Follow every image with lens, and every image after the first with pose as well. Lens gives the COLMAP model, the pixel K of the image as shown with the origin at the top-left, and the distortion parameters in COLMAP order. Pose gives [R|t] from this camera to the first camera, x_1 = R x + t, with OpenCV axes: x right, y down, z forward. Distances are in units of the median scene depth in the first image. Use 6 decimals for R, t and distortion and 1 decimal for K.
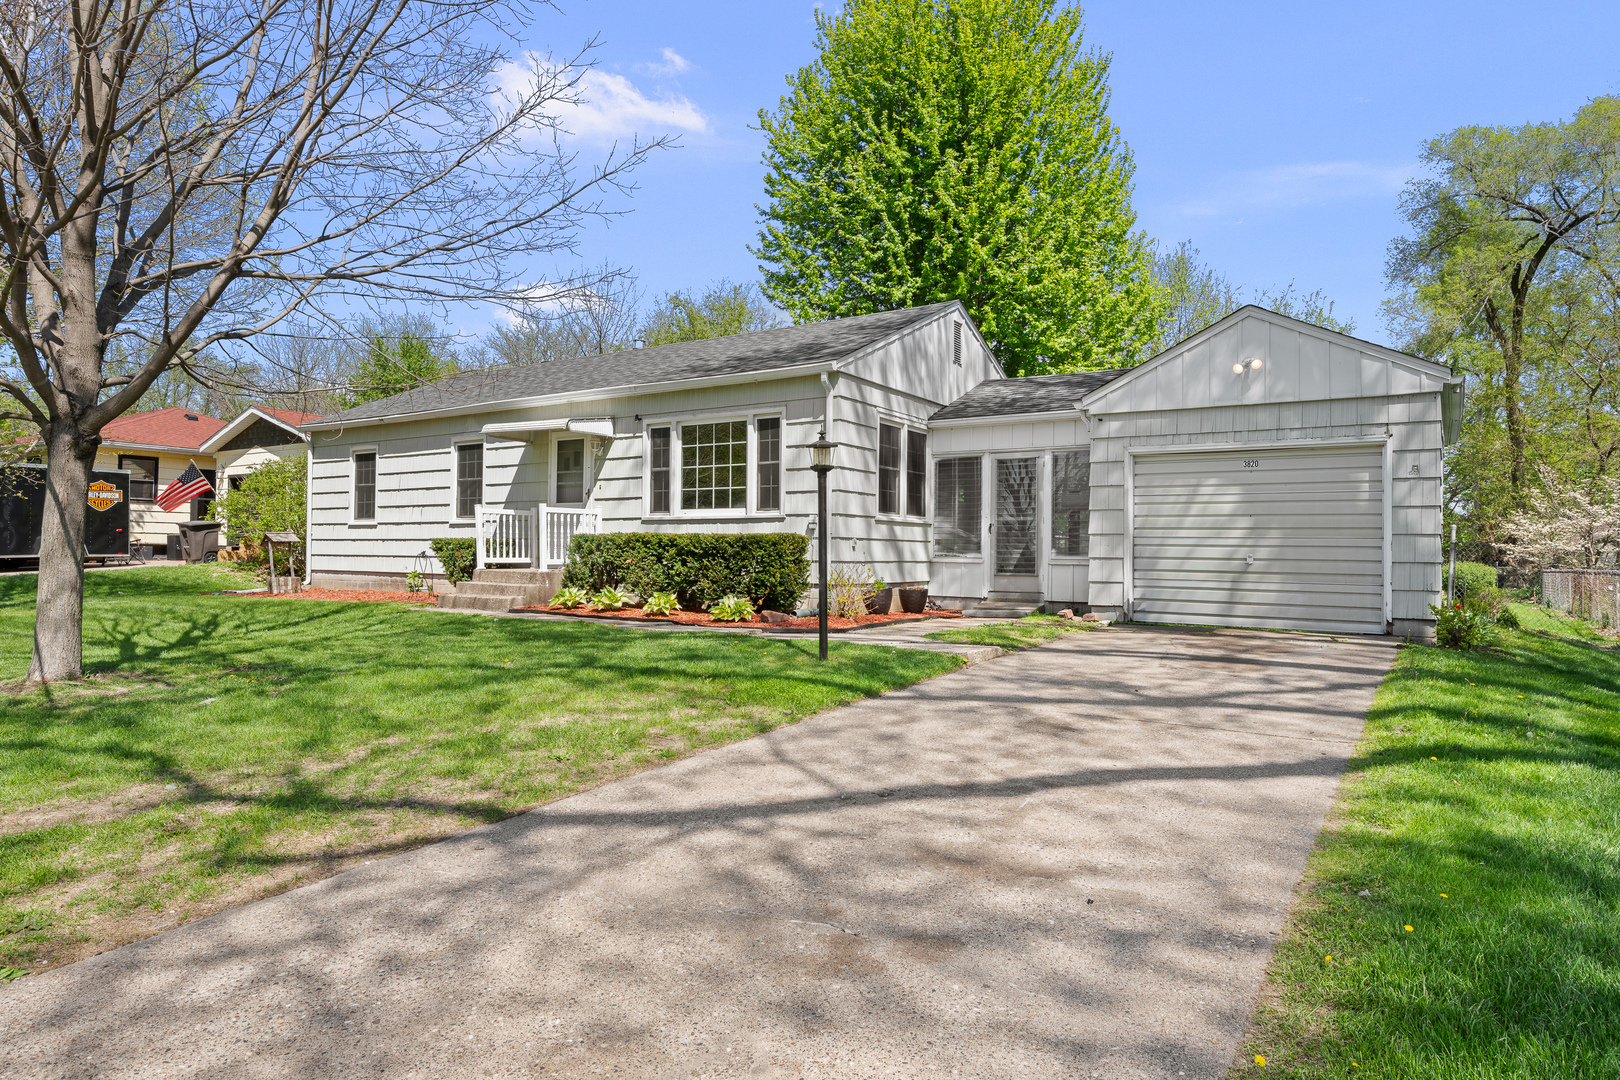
lens RADIAL K [[915.3, 0, 803.0], [0, 915.3, 547.4], [0, 0, 1]] dist [0.004803, 0.000155]
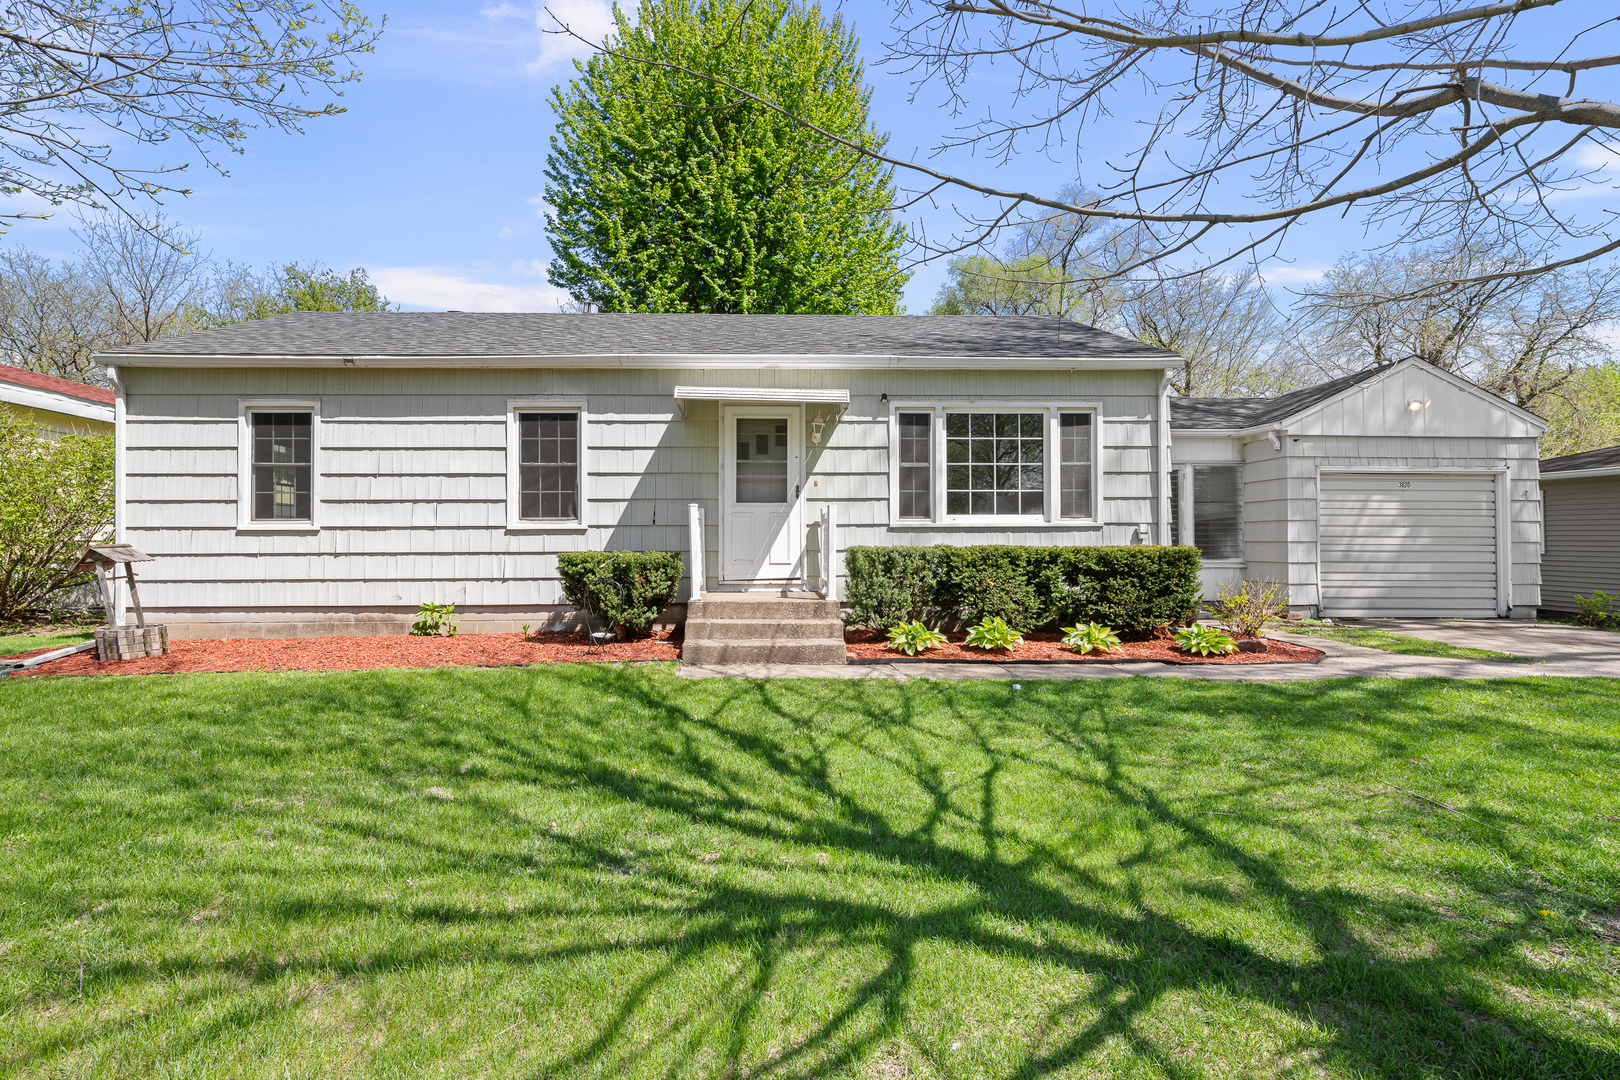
lens RADIAL K [[741.2, 0, 811.7], [0, 741.2, 531.0], [0, 0, 1]] dist [-0.000696, 0.000190]
pose [[0.828152, -0.002446, 0.560498, -0.607666], [0.007460, 0.999950, -0.006658, -0.023395], [-0.560454, 0.009695, 0.828129, 0.520565]]
